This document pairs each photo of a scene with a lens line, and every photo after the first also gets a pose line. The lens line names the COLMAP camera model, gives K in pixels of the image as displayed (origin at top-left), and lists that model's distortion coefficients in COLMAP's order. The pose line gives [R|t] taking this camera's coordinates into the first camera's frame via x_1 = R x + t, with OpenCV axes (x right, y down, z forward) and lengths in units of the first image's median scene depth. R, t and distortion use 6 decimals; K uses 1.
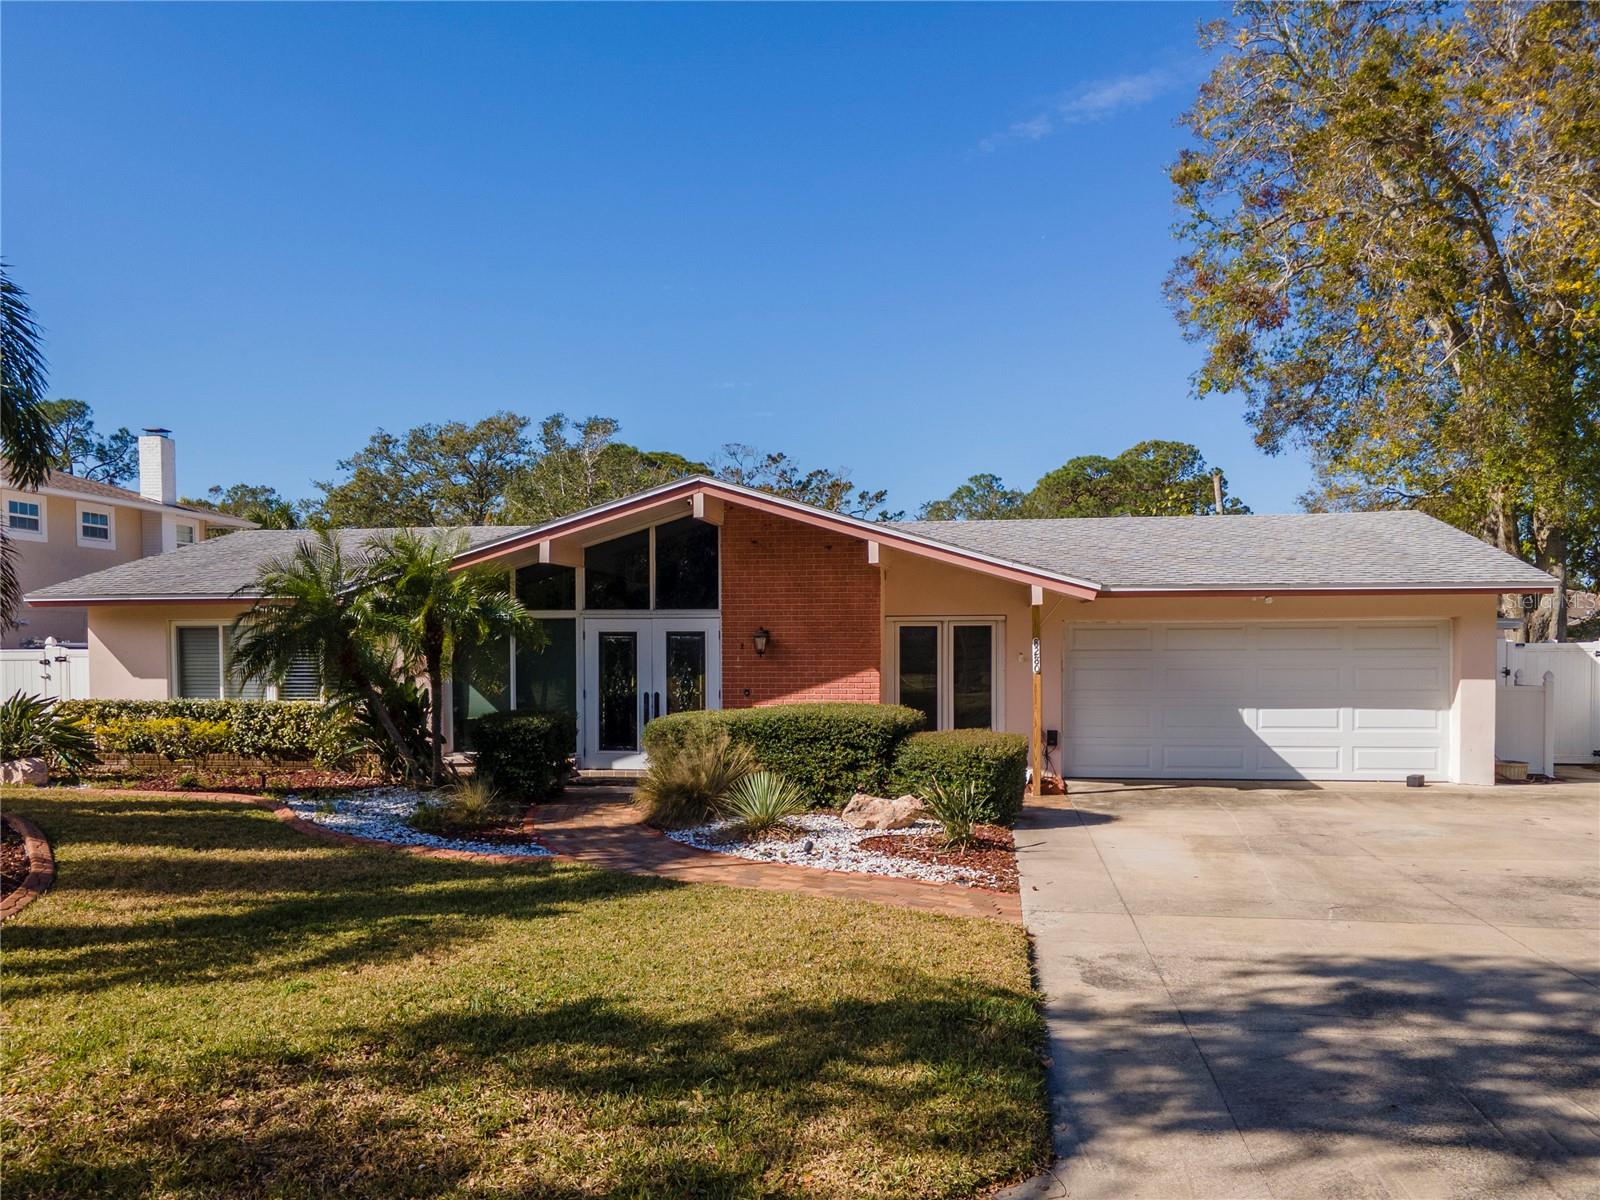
lens RADIAL K [[1296.0, 0, 799.1], [0, 1296.0, 694.5], [0, 0, 1]] dist [0.053252, 0.000957]
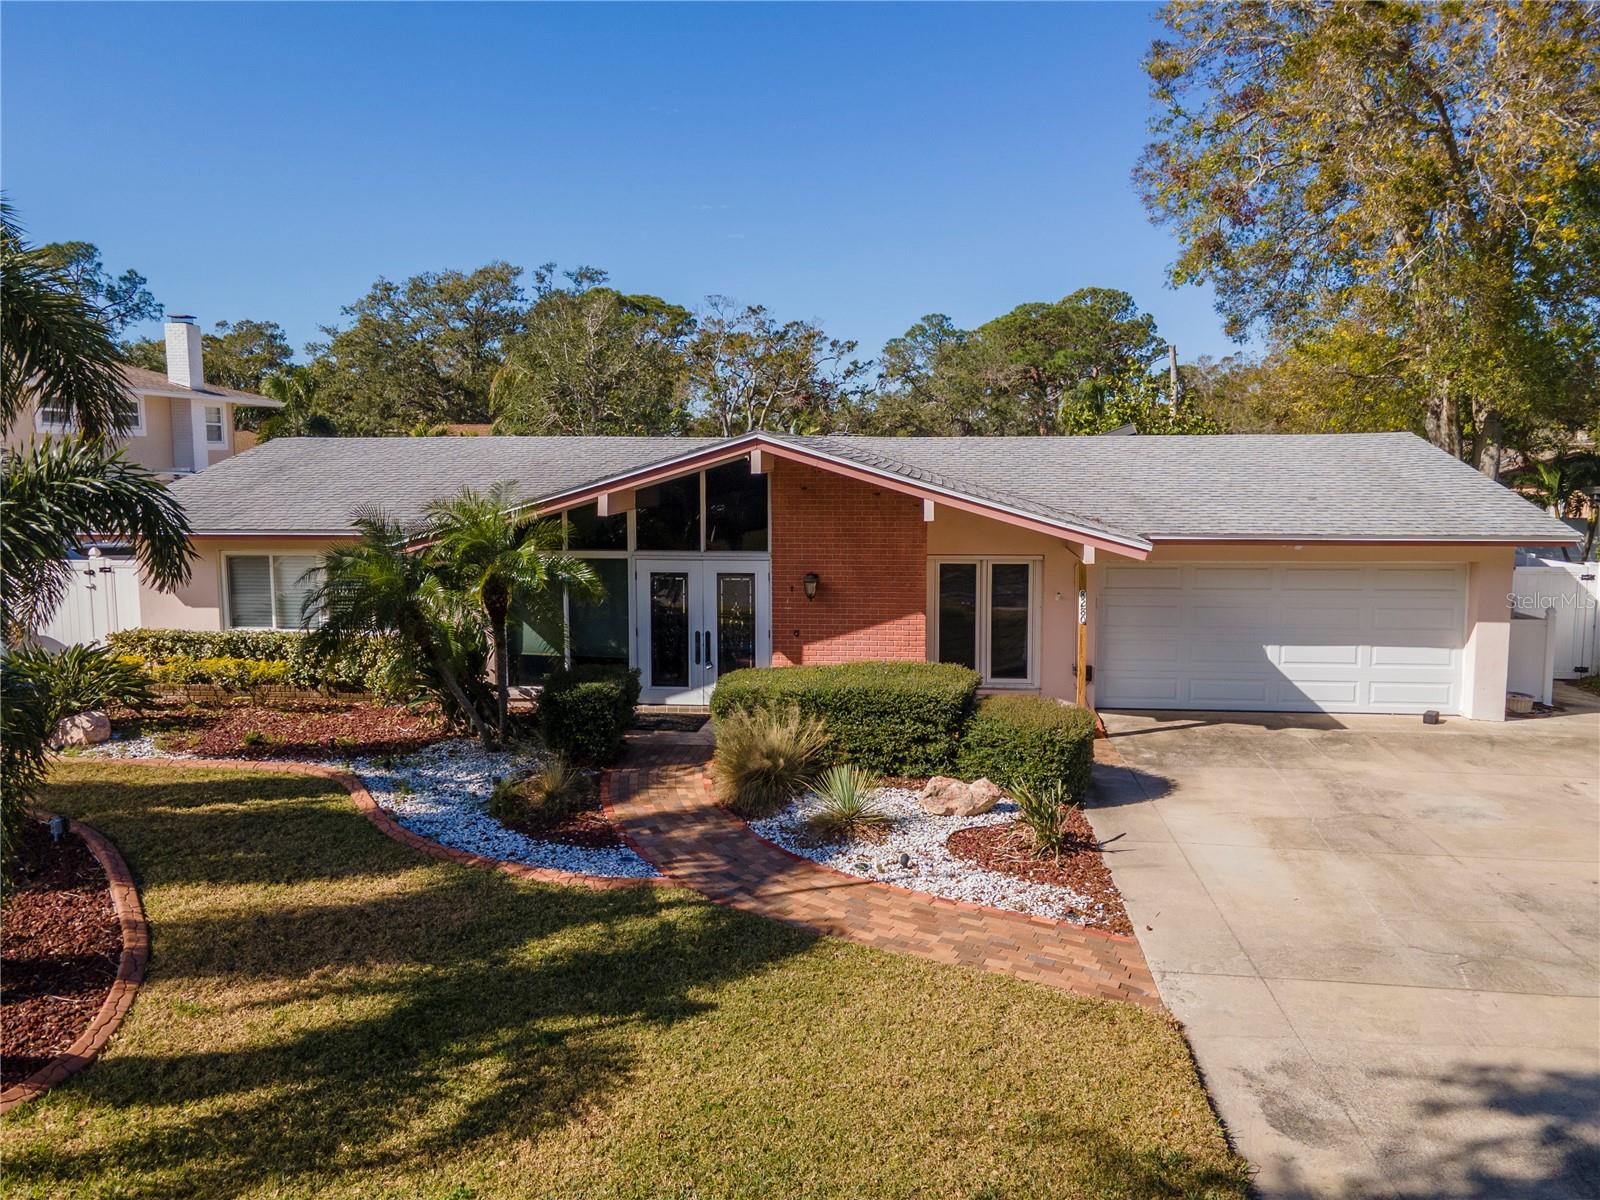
lens RADIAL K [[1156.6, 0, 808.0], [0, 1156.6, 581.6], [0, 0, 1]] dist [0.052006, 0.011446]
pose [[0.999107, -0.003501, 0.042115, -0.069653], [0.000574, 0.997595, 0.069311, -0.106352], [-0.042256, -0.069225, 0.996706, 0.081481]]
